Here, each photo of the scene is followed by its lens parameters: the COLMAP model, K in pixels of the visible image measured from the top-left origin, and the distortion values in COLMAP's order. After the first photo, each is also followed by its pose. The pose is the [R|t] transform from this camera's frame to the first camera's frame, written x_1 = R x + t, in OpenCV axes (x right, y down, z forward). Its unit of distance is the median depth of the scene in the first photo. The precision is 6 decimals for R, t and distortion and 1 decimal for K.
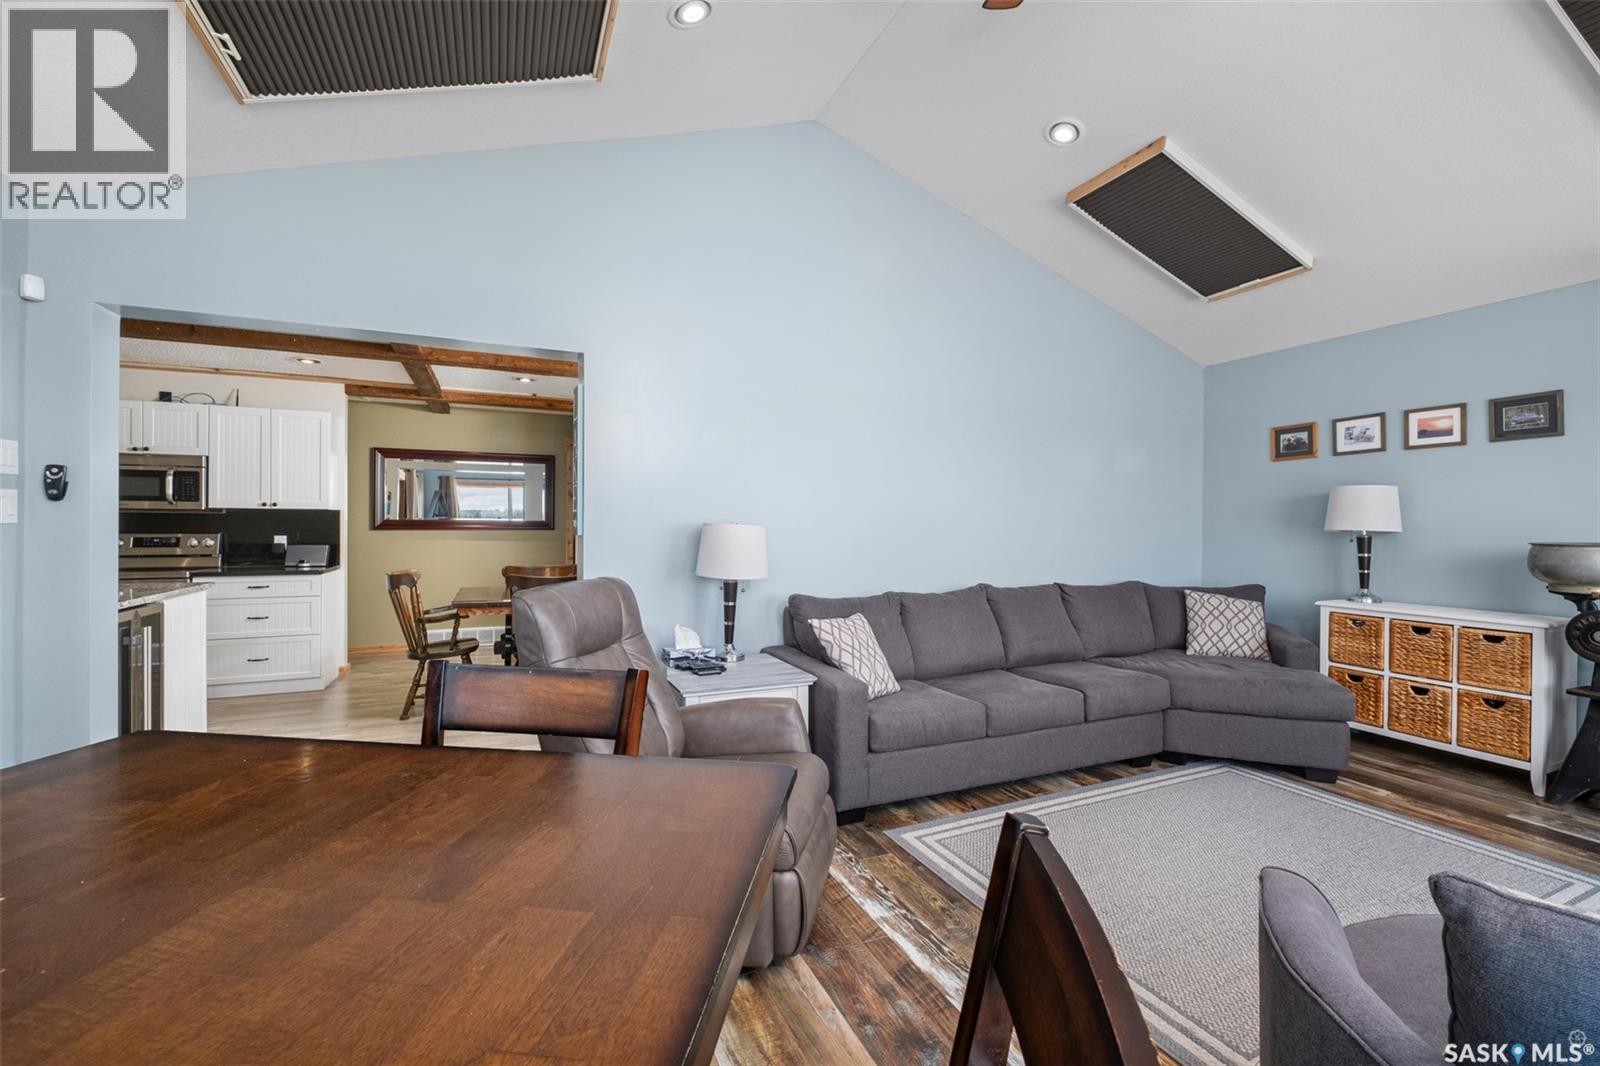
lens RADIAL K [[689.2, 0, 817.5], [0, 689.2, 531.5], [0, 0, 1]] dist [-0.009290, -0.002769]
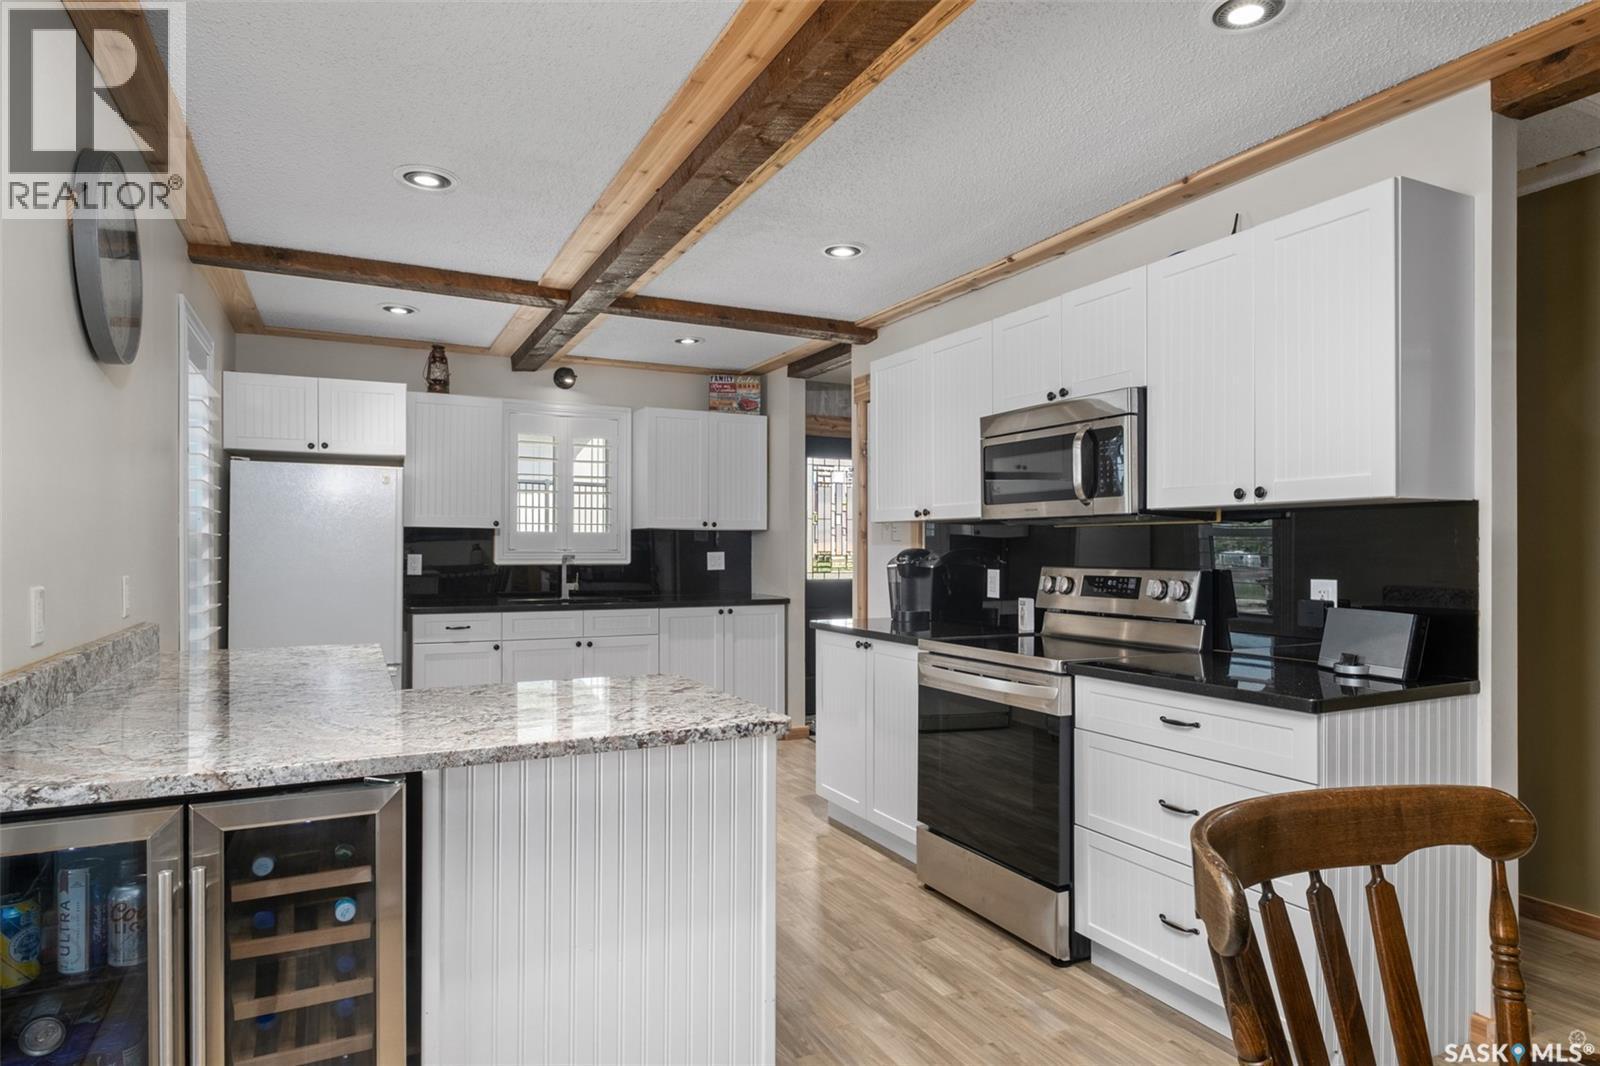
lens RADIAL K [[915.7, 0, 795.8], [0, 915.7, 544.8], [0, 0, 1]] dist [-0.011353, 0.003259]
pose [[0.006423, -0.009382, -0.999935, -0.470741], [-0.005657, 0.999940, -0.009418, -0.009373], [0.999963, 0.005717, 0.006370, 1.112471]]
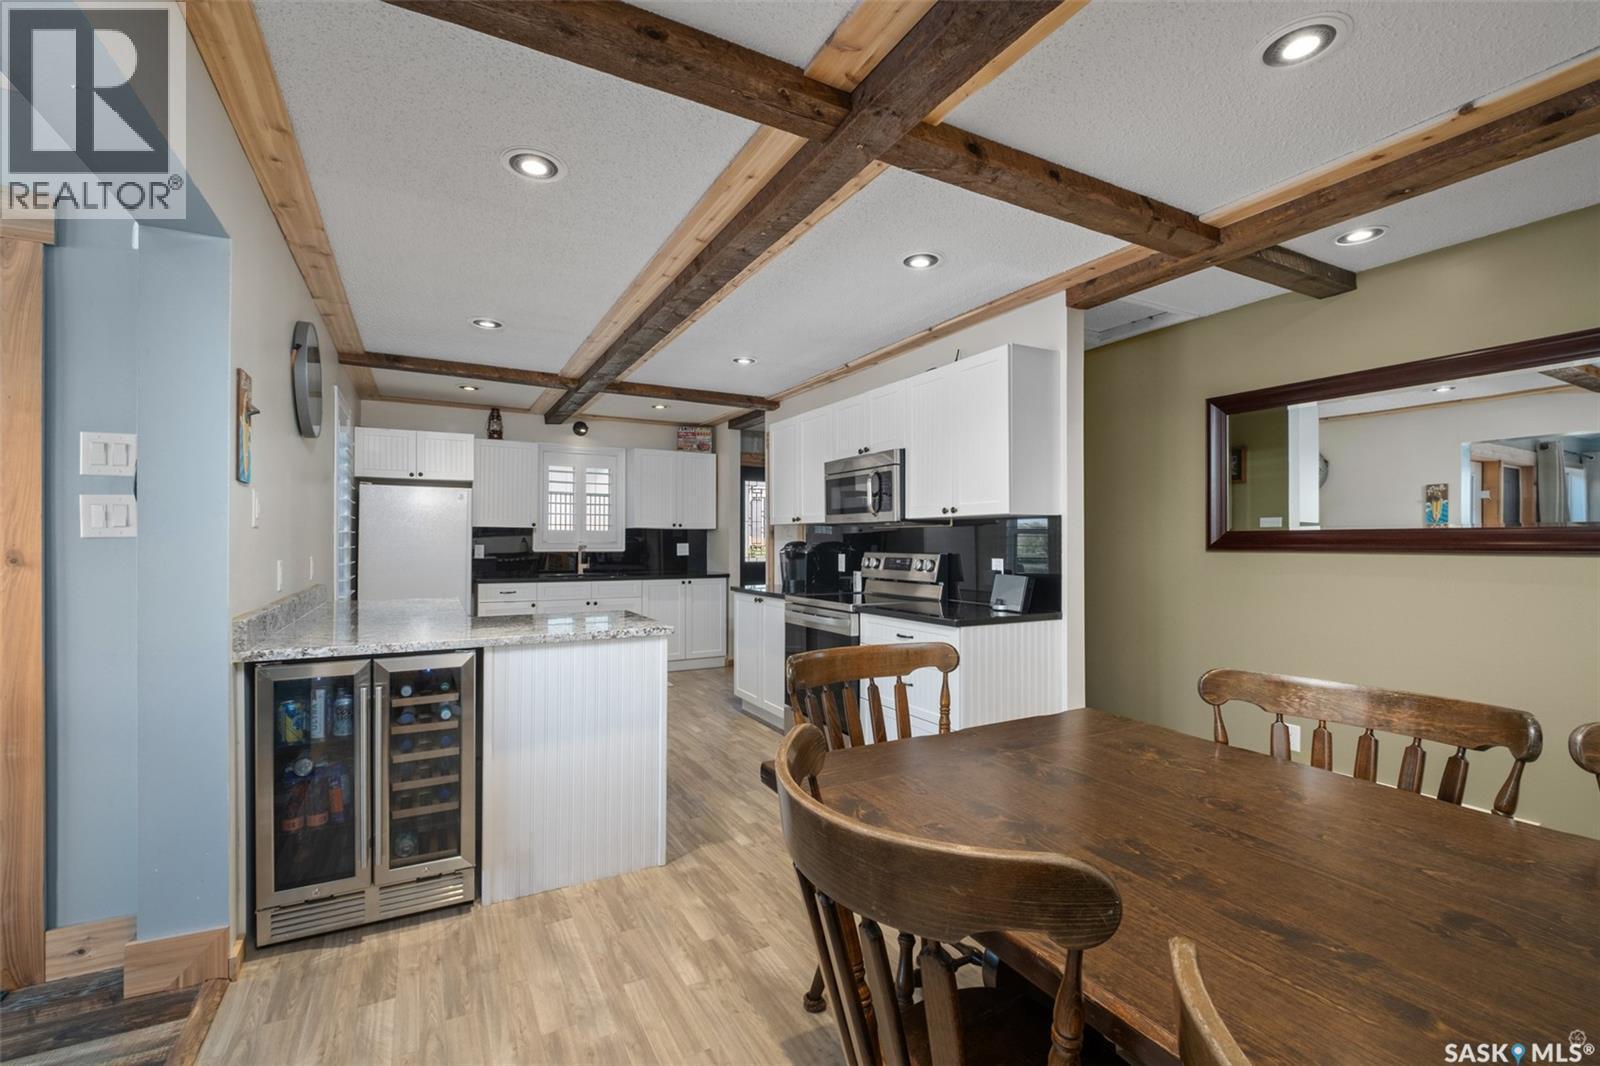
lens RADIAL K [[689.2, 0, 797.2], [0, 689.2, 537.0], [0, 0, 1]] dist [-0.009290, -0.002769]
pose [[0.044559, -0.012321, -0.998931, -0.223327], [-0.005960, 0.999903, -0.012599, -0.007305], [0.998989, 0.006515, 0.044481, 1.212685]]
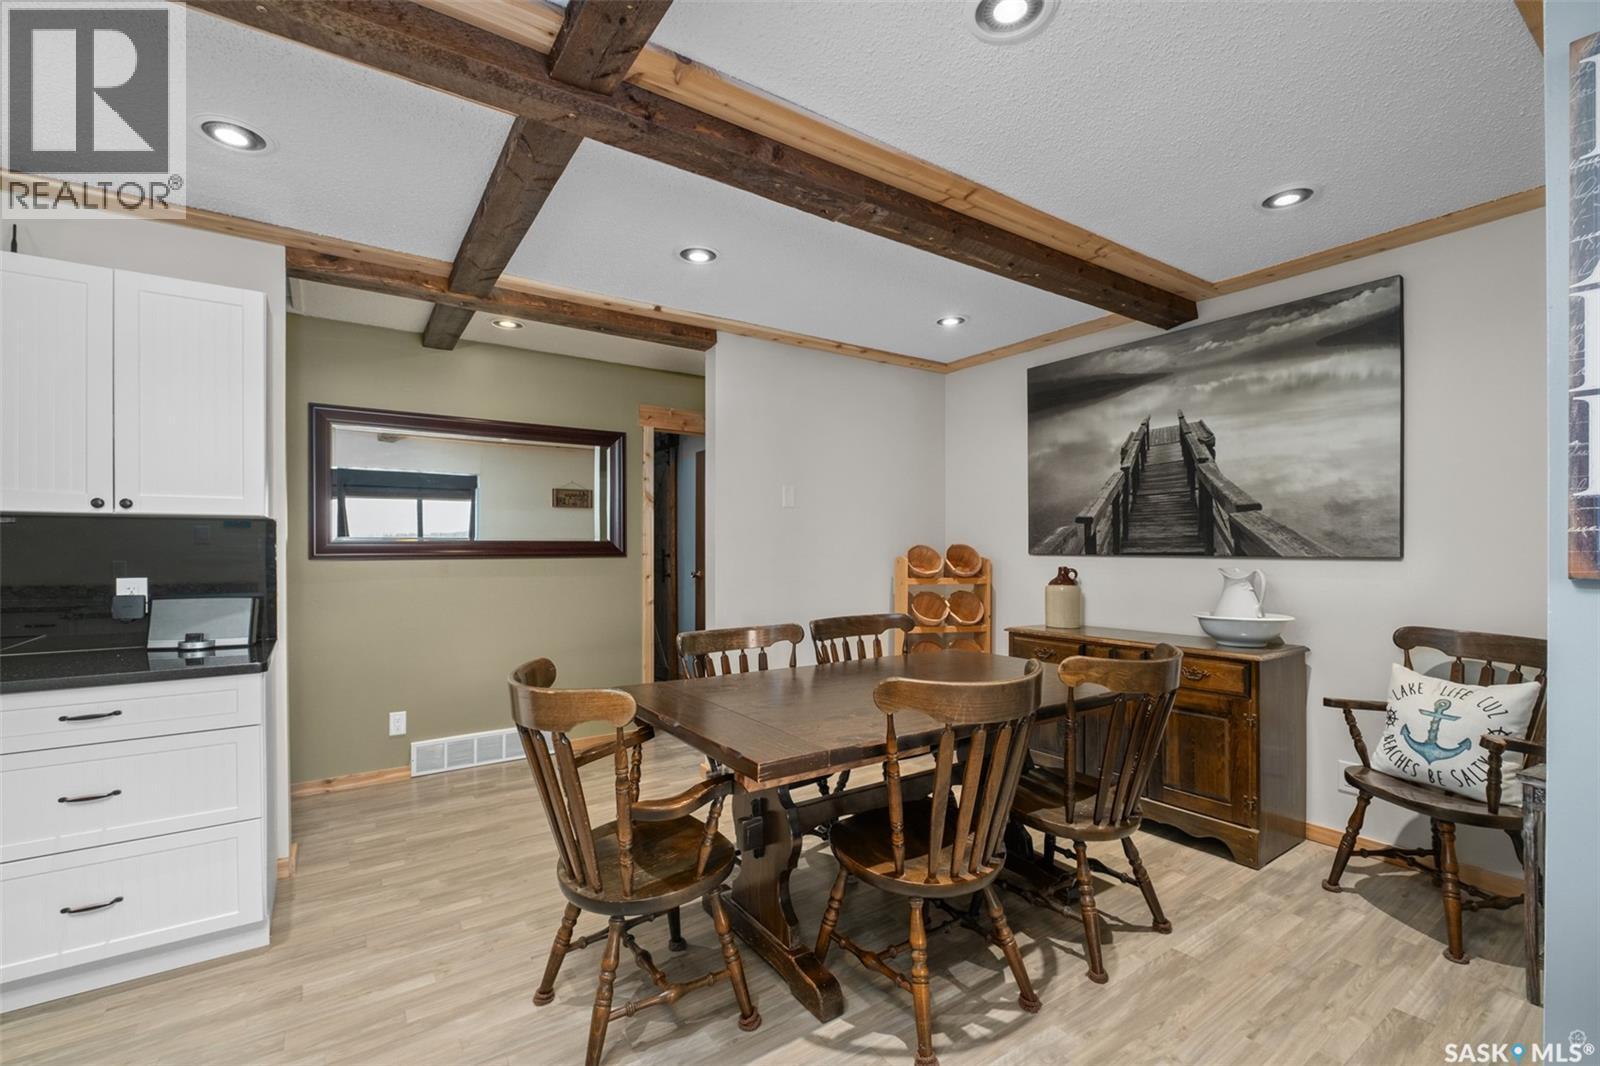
lens RADIAL K [[730.5, 0, 807.5], [0, 730.5, 537.1], [0, 0, 1]] dist [0.019774, -0.004759]
pose [[0.986140, -0.006805, 0.165778, -0.683144], [0.010549, 0.999709, -0.021713, -0.007901], [-0.165582, 0.023161, 0.985924, 0.729555]]
